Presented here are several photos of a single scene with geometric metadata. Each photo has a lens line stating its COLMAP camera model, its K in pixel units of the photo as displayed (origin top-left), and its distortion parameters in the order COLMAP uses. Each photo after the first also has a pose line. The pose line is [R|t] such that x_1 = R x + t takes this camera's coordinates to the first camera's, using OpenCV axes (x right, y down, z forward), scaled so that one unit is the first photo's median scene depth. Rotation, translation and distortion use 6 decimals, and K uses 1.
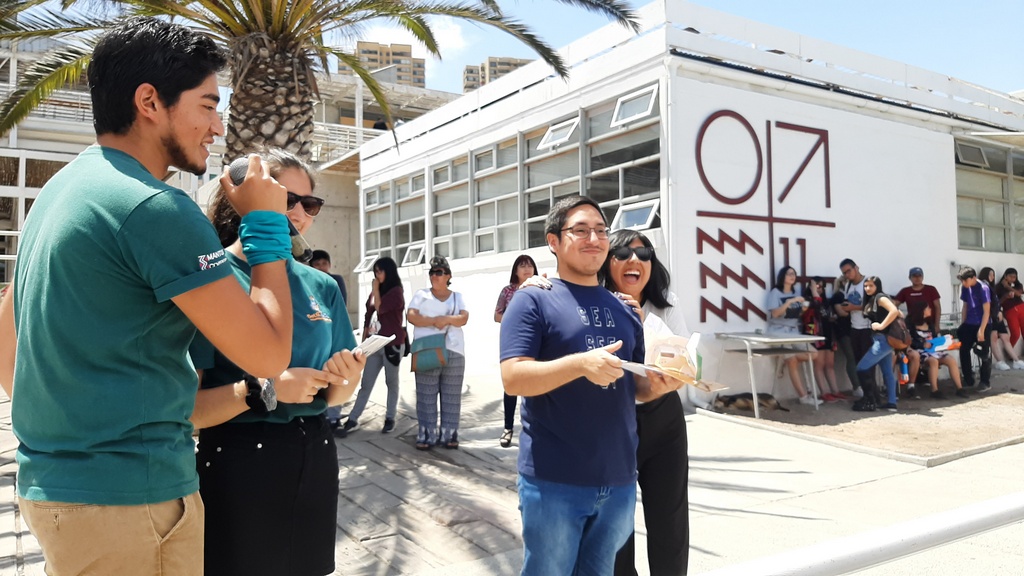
lens RADIAL K [[794.1, 0, 504.2], [0, 794.1, 296.5], [0, 0, 1]] dist [0.072995, -0.139855]
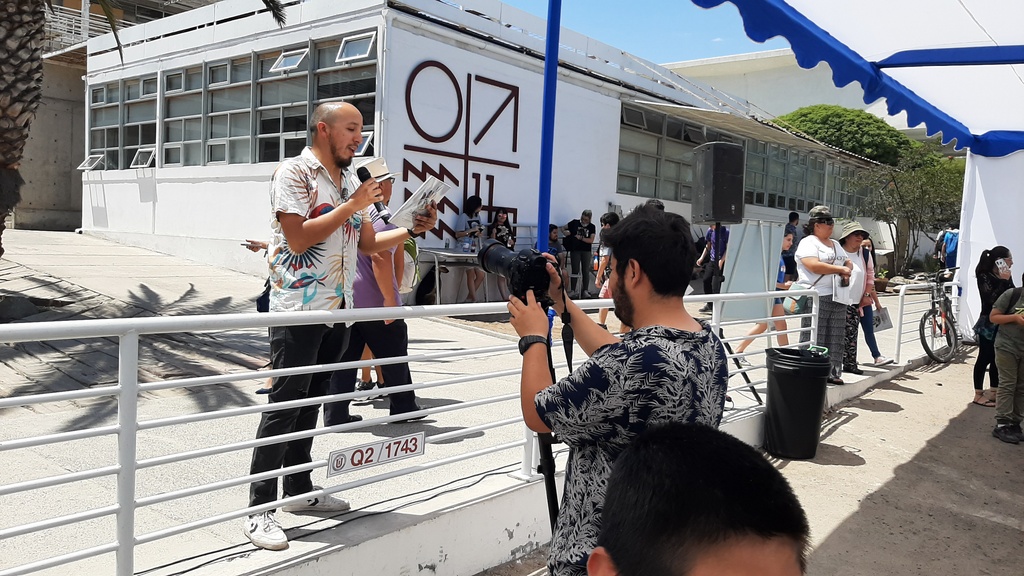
lens RADIAL K [[794.1, 0, 509.2], [0, 794.1, 293.4], [0, 0, 1]] dist [0.072995, -0.139855]
pose [[0.949701, 0.034858, 0.311212, 0.025248], [-0.065151, 0.994034, 0.087477, -0.000694], [-0.306306, -0.103353, 0.946306, -0.186010]]
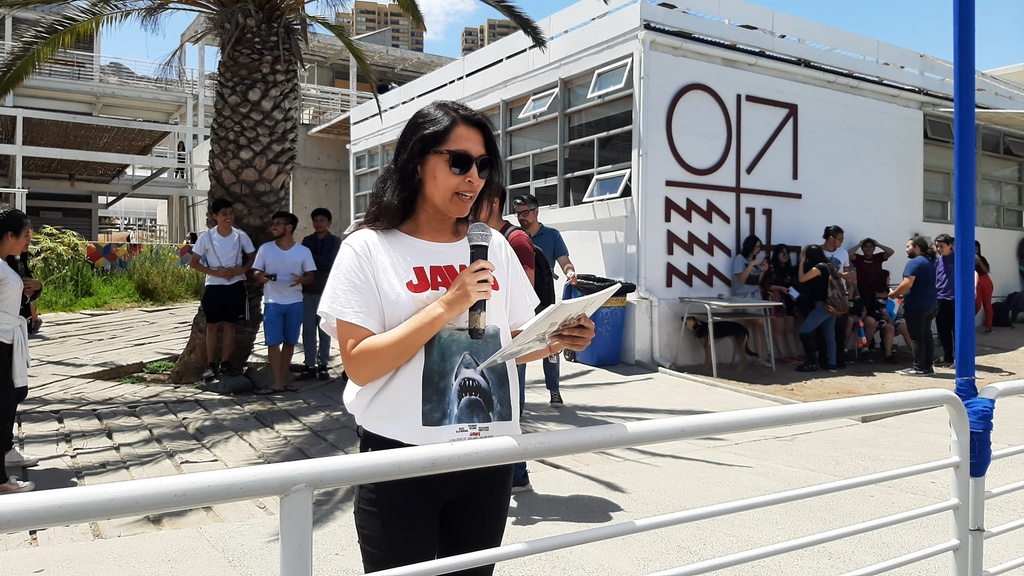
lens RADIAL K [[794.1, 0, 505.0], [0, 794.1, 295.0], [0, 0, 1]] dist [0.072995, -0.139855]
pose [[0.999843, 0.016675, 0.006011, 0.024045], [-0.016907, 0.999020, 0.040912, 0.003244], [-0.005323, -0.041007, 0.999145, -0.048763]]
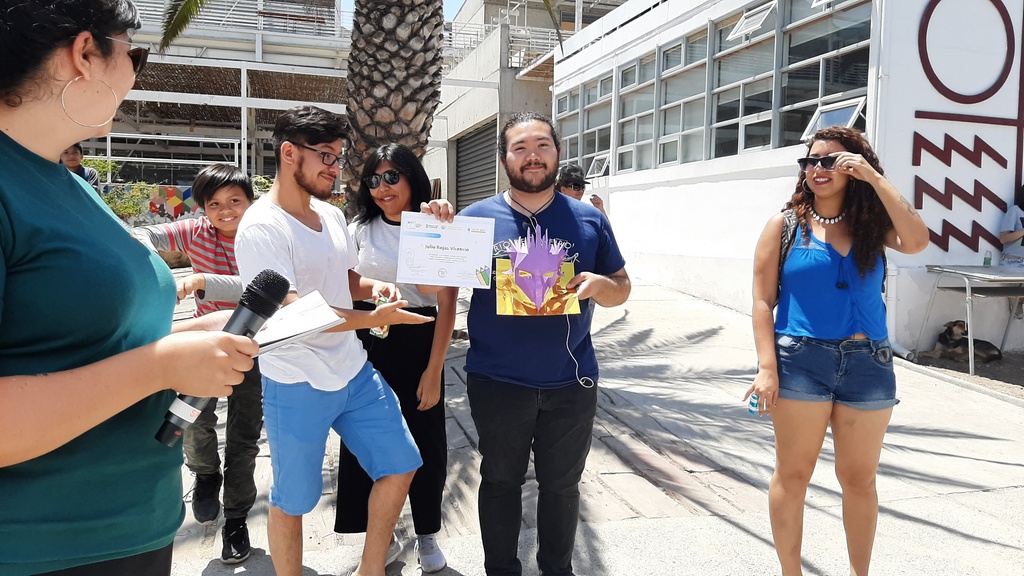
lens RADIAL K [[794.1, 0, 509.7], [0, 794.1, 289.0], [0, 0, 1]] dist [0.072995, -0.139855]
pose [[0.958568, 0.053315, -0.279831, 0.080157], [-0.025369, 0.994403, 0.102560, -0.002176], [0.283733, -0.091212, 0.954555, 0.097246]]
